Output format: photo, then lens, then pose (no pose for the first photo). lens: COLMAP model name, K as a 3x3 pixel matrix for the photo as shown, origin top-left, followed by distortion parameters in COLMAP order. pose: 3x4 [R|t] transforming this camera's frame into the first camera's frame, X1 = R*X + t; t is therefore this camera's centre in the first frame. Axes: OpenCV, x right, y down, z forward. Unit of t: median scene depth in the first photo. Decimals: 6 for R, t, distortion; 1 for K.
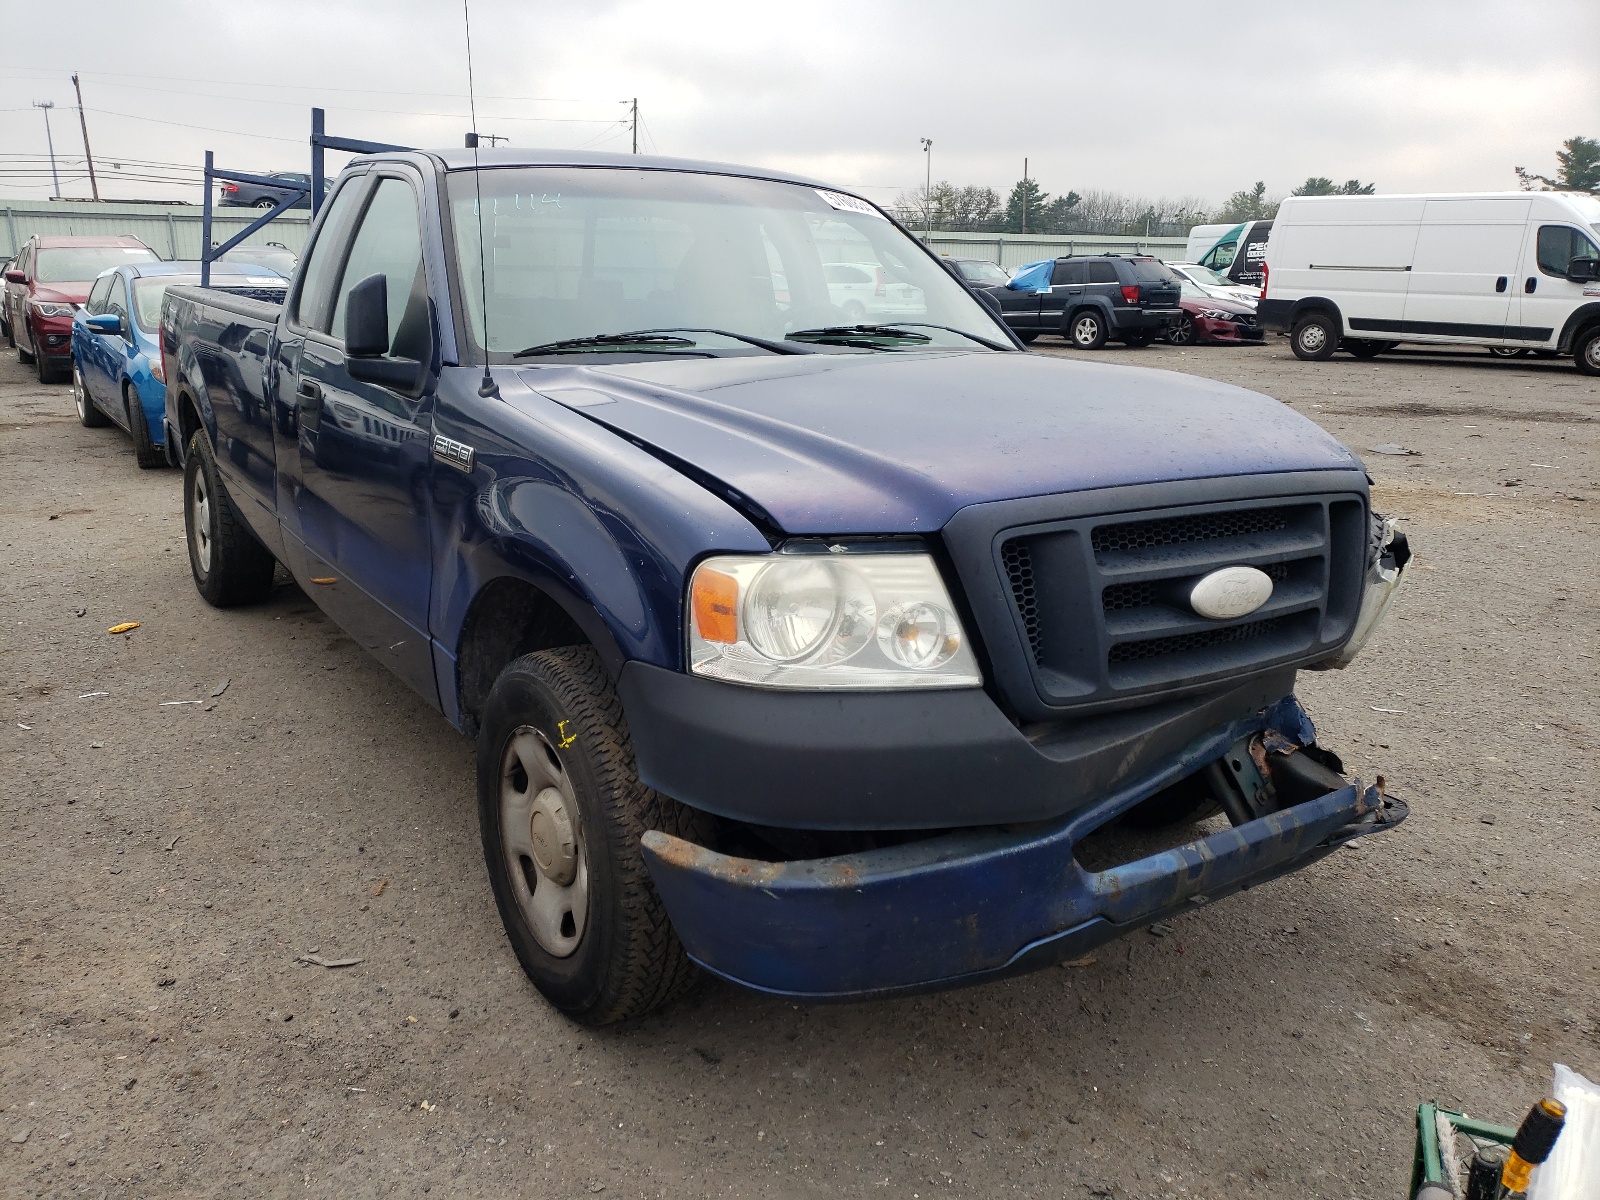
lens RADIAL K [[1295.0, 0, 771.0], [0, 1295.0, 609.0], [0, 0, 1]] dist [0.043042, -0.046282]
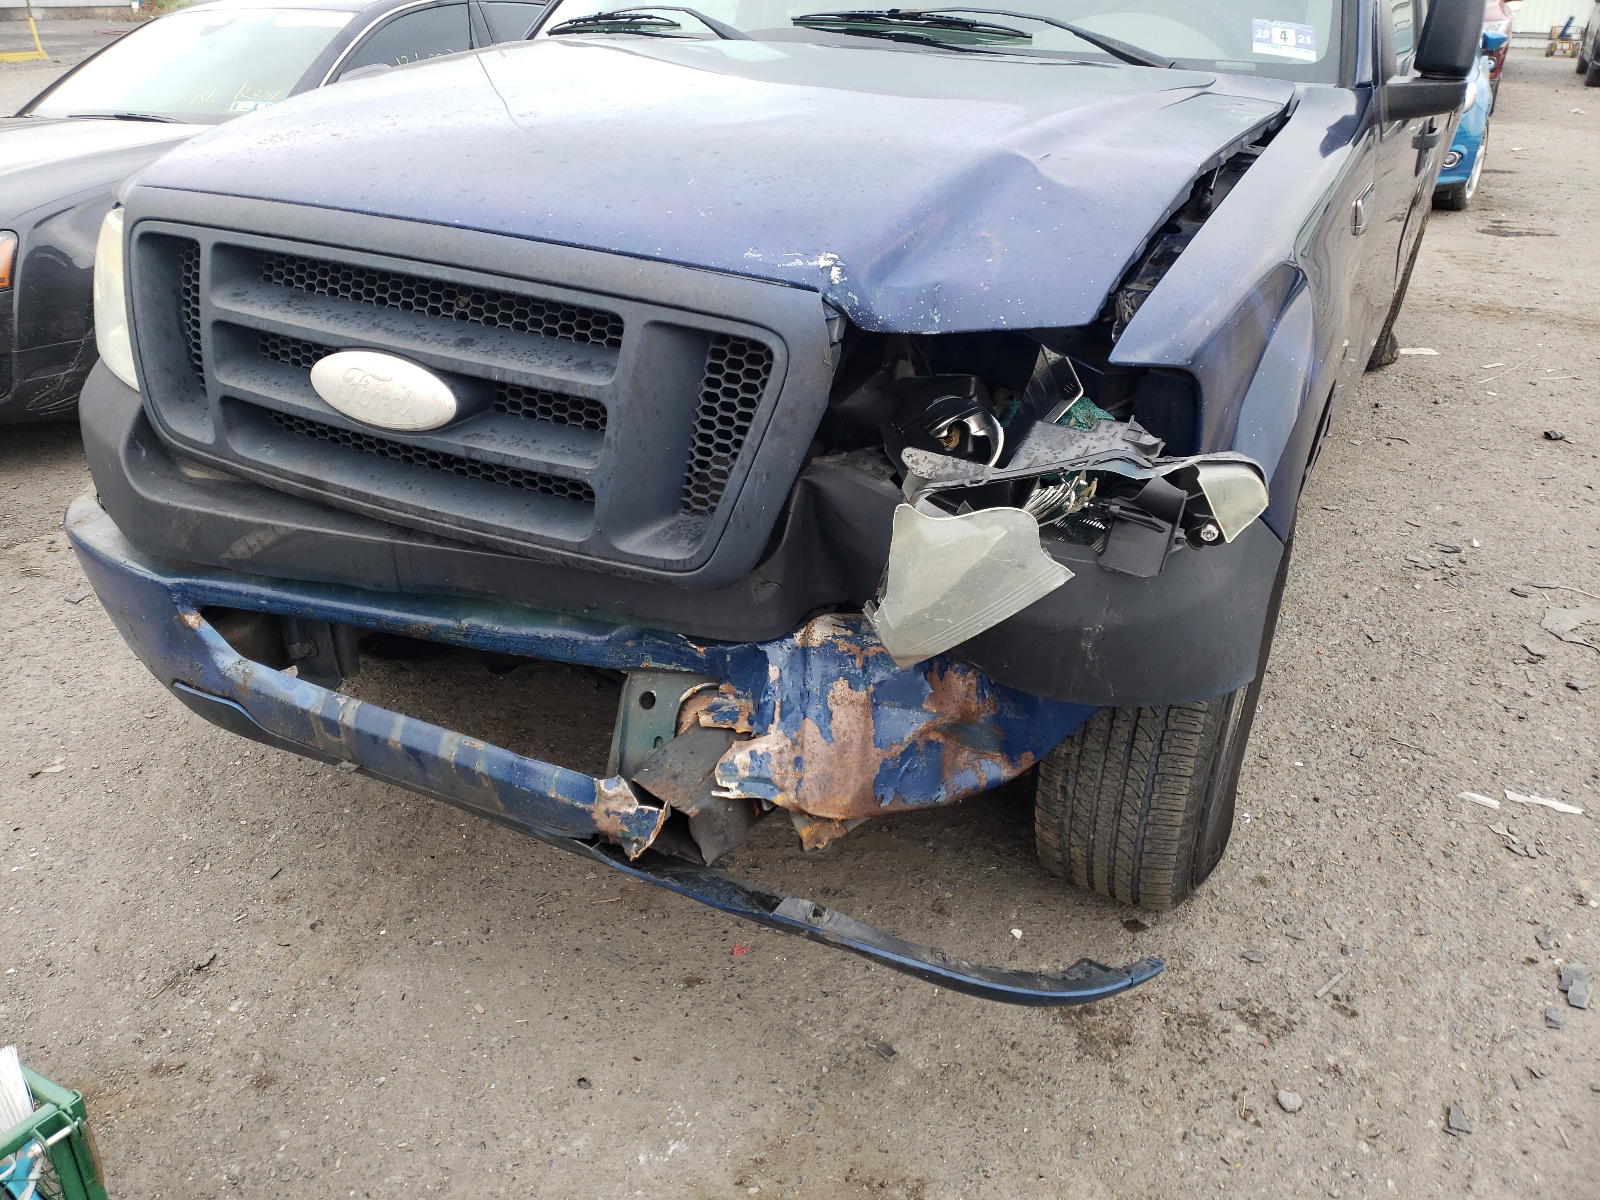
lens RADIAL K [[1295.0, 0, 771.0], [0, 1295.0, 609.0], [0, 0, 1]] dist [0.043042, -0.046282]
pose [[0.447751, 0.381355, -0.808757, 1.013782], [-0.230269, 0.923160, 0.307817, -0.160290], [0.864000, 0.048406, 0.501160, 0.804363]]
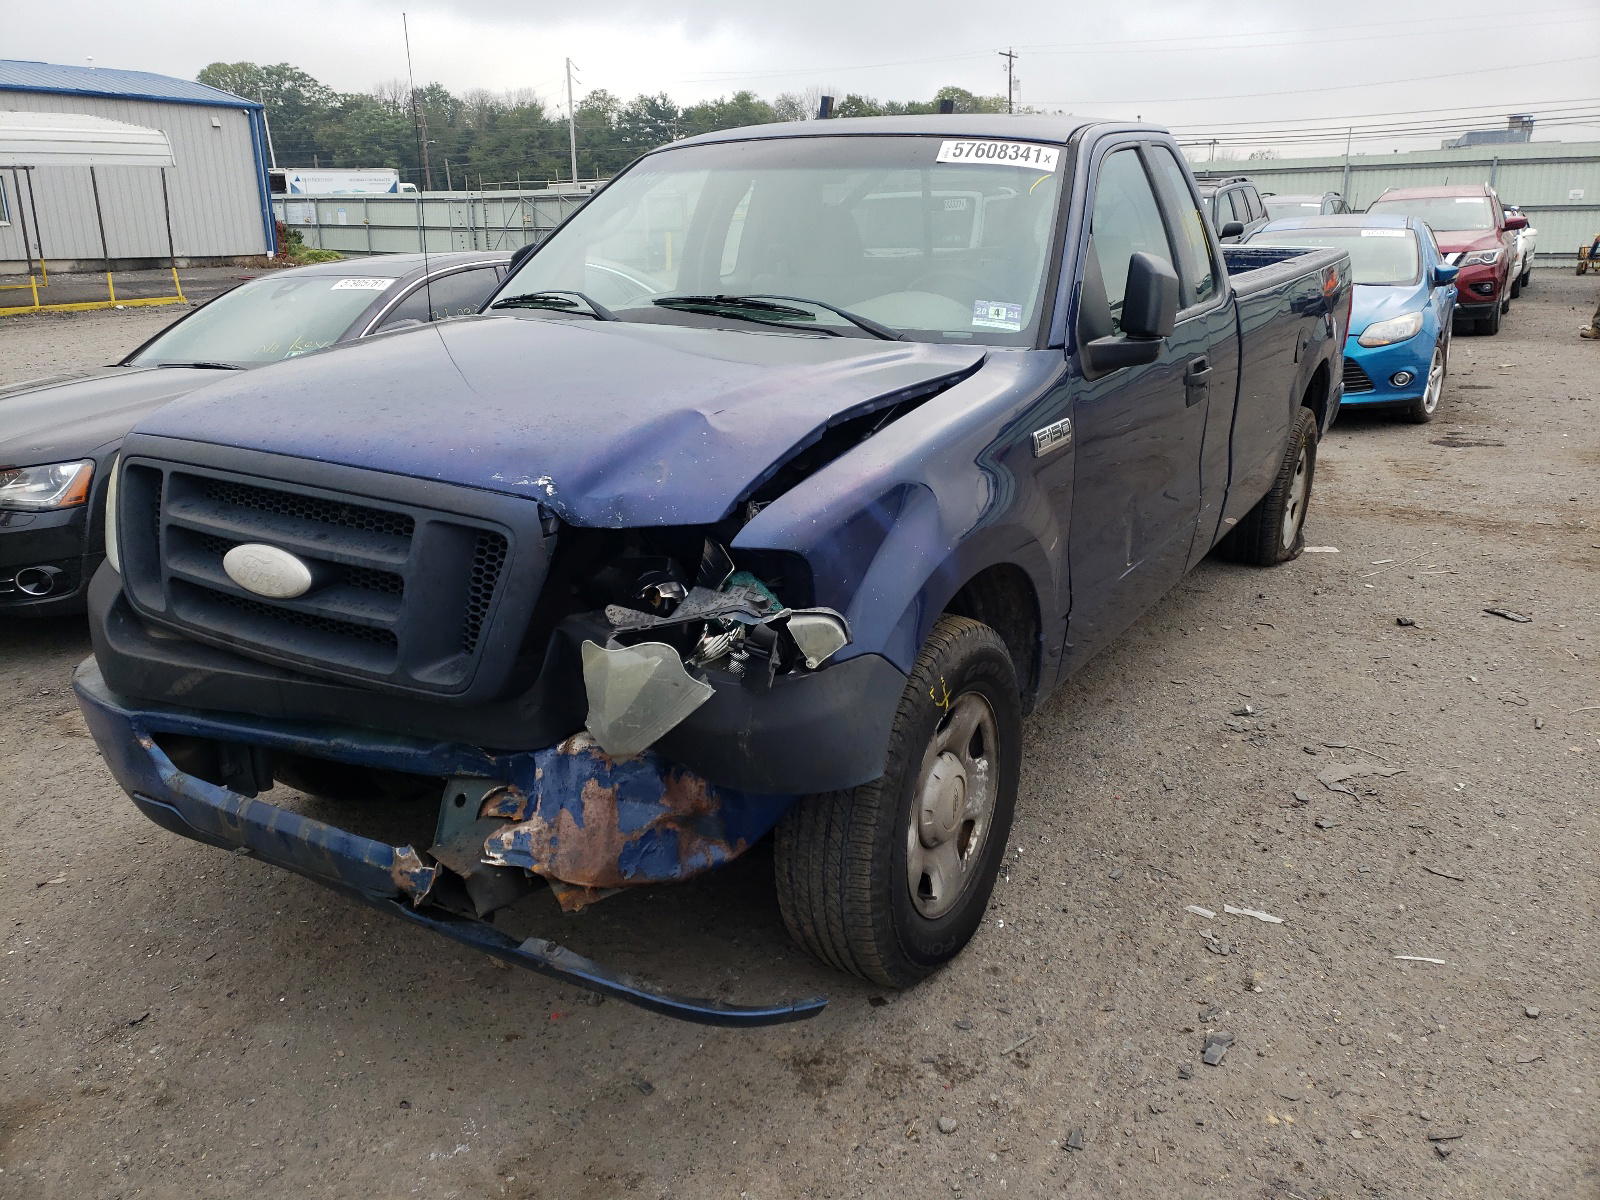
lens RADIAL K [[1328.6, 0, 800.0], [0, 1328.6, 600.0], [0, 0, 1]] dist [-0.002525, 0.051910]
pose [[0.393269, 0.242327, -0.886915, 1.367264], [-0.217425, 0.961793, 0.166377, -0.239157], [0.893346, 0.127406, 0.430931, 0.892799]]
